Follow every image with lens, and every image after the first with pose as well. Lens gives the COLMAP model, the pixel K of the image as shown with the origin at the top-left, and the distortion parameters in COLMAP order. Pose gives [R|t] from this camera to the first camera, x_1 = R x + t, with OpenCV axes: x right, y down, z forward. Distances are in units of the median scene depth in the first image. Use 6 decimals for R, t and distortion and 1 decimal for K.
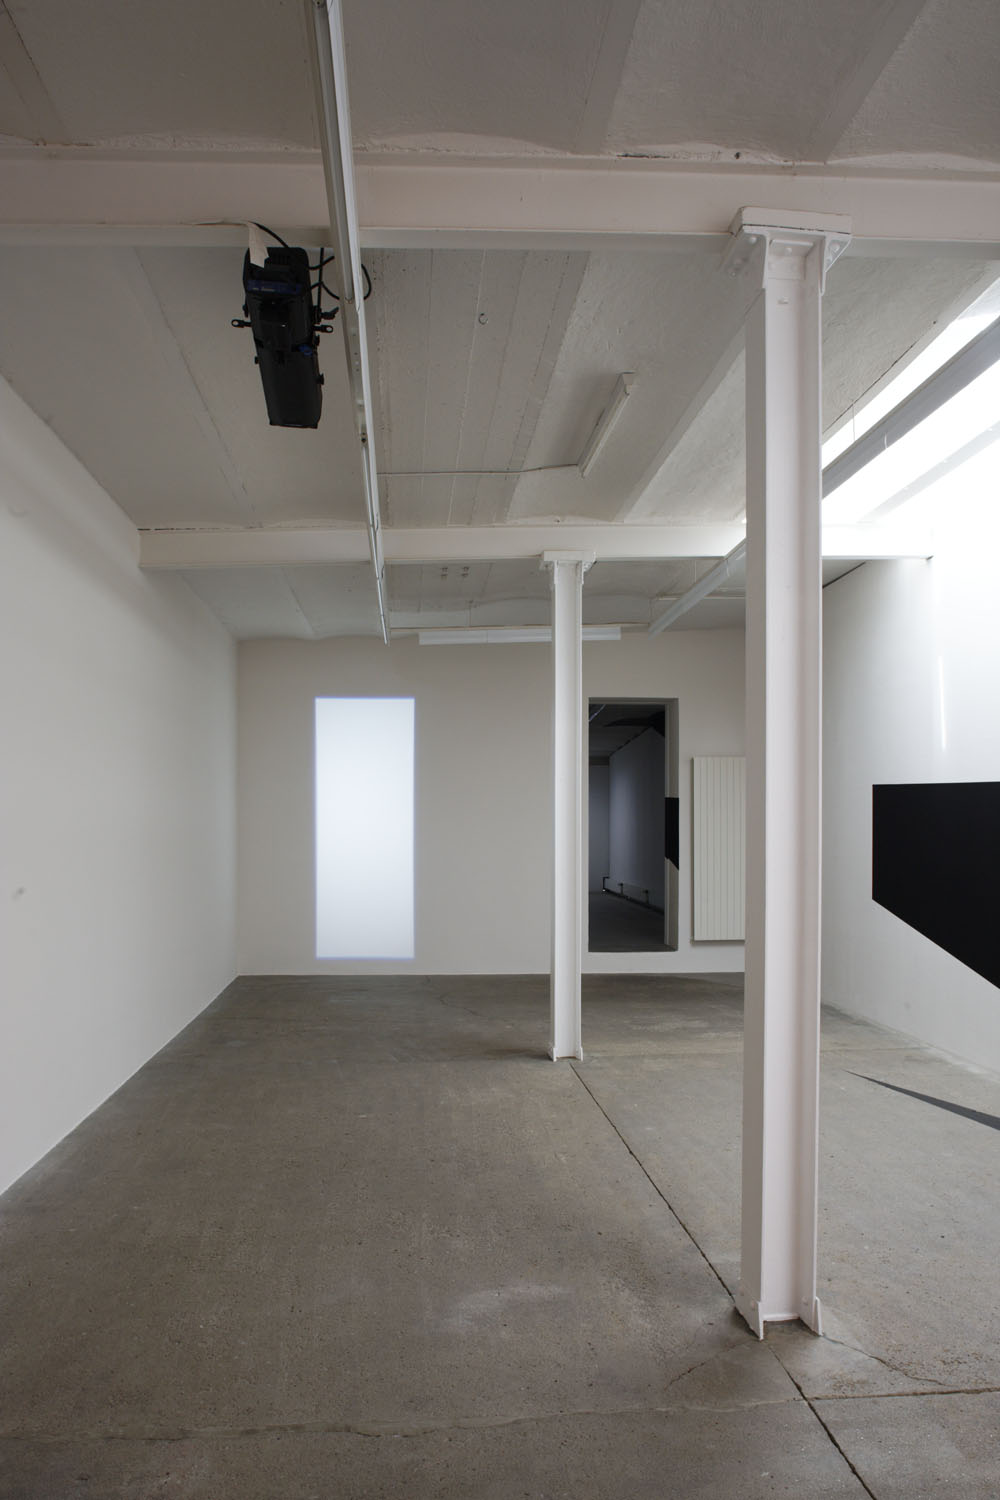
lens RADIAL K [[1045.2, 0, 503.5], [0, 1045.2, 840.8], [0, 0, 1]] dist [-0.058056, 0.039480]
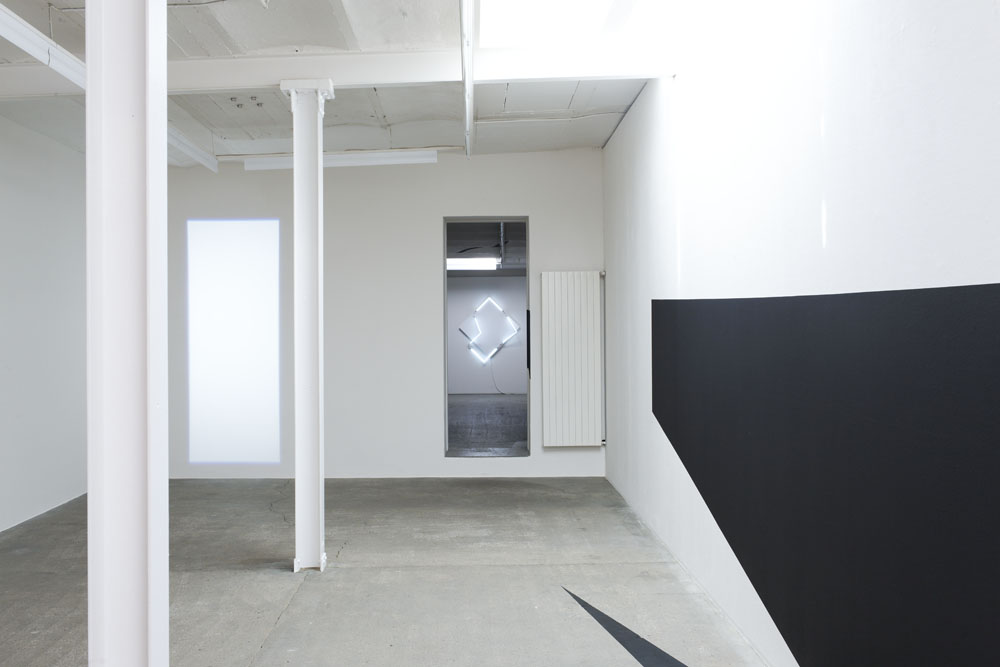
lens RADIAL K [[947.6, 0, 497.2], [0, 947.6, 329.6], [0, 0, 1]] dist [0.000604, 0.006935]
pose [[0.998338, -0.007073, -0.057196, 0.302246], [0.006348, 0.999897, -0.012840, -0.015681], [0.057281, 0.012456, 0.998280, 0.069589]]
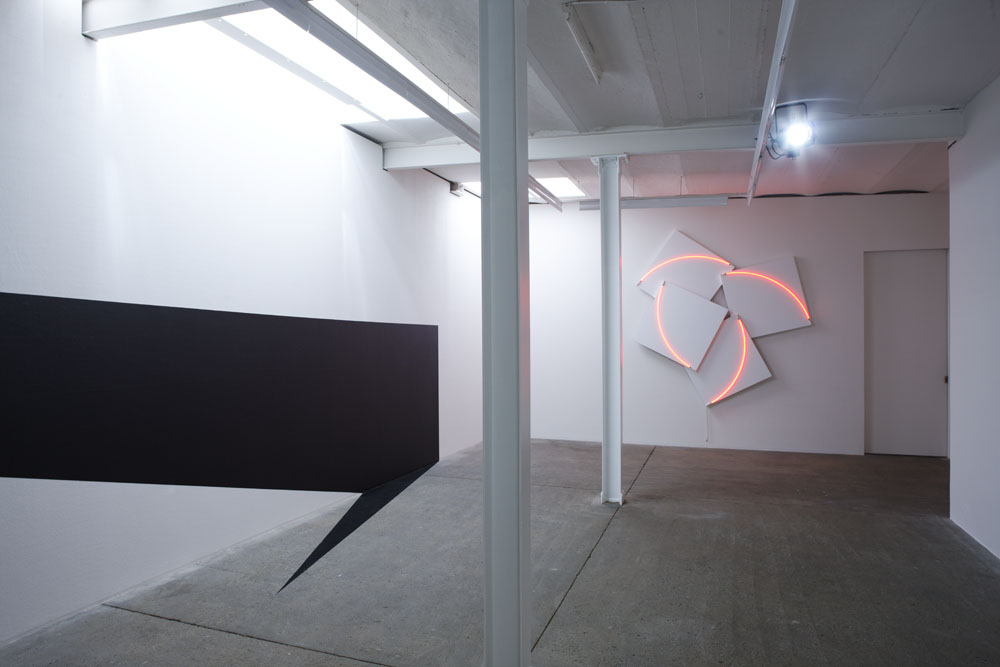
lens RADIAL K [[696.8, 0, 436.6], [0, 696.8, 337.4], [0, 0, 1]] dist [-0.058056, 0.039480]
pose [[-0.884565, 0.003570, 0.466403, -0.111380], [0.011098, 0.999849, 0.013395, -0.029602], [-0.466285, 0.017025, -0.884471, 1.430286]]
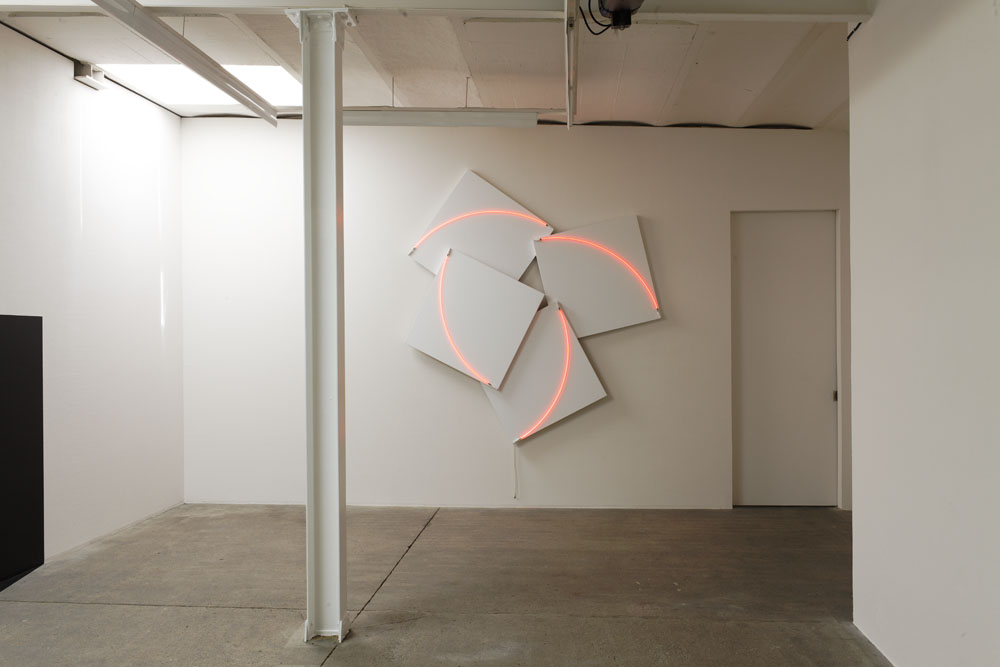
lens RADIAL K [[947.6, 0, 497.2], [0, 947.6, 329.6], [0, 0, 1]] dist [0.000604, 0.006935]
pose [[-0.985459, 0.007155, 0.169762, -0.132066], [0.008918, 0.999914, 0.009628, -0.026580], [-0.169678, 0.011002, -0.985438, 1.161152]]
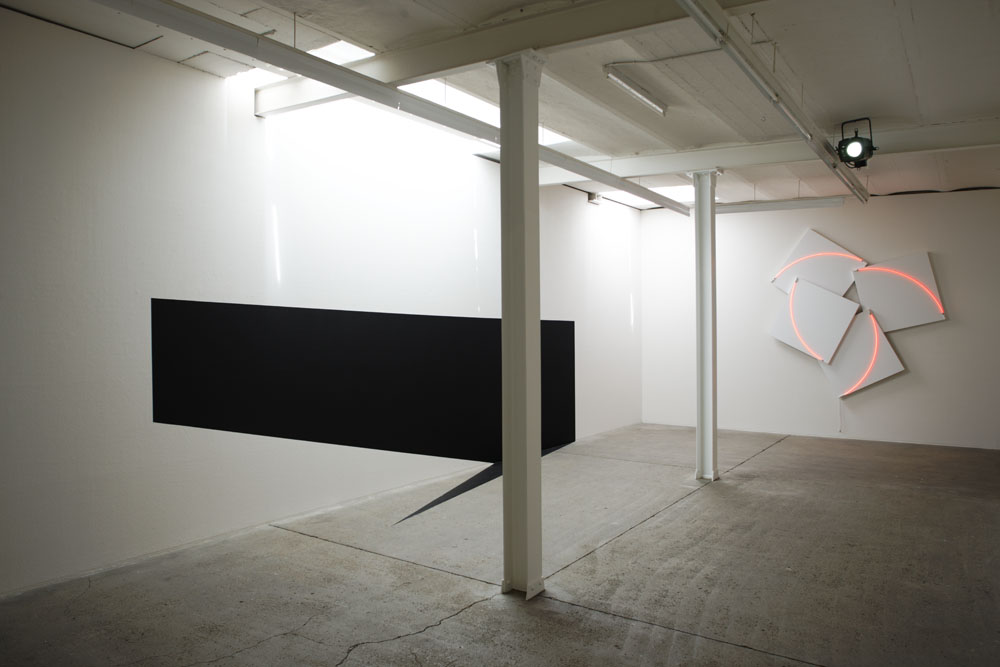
lens RADIAL K [[694.1, 0, 504.4], [0, 694.1, 333.2], [0, 0, 1]] dist [-0.054861, 0.037119]
pose [[-0.768758, 0.002431, 0.639535, -0.324774], [0.014459, 0.999803, 0.013580, -0.031307], [-0.639377, 0.019686, -0.768642, 1.494307]]
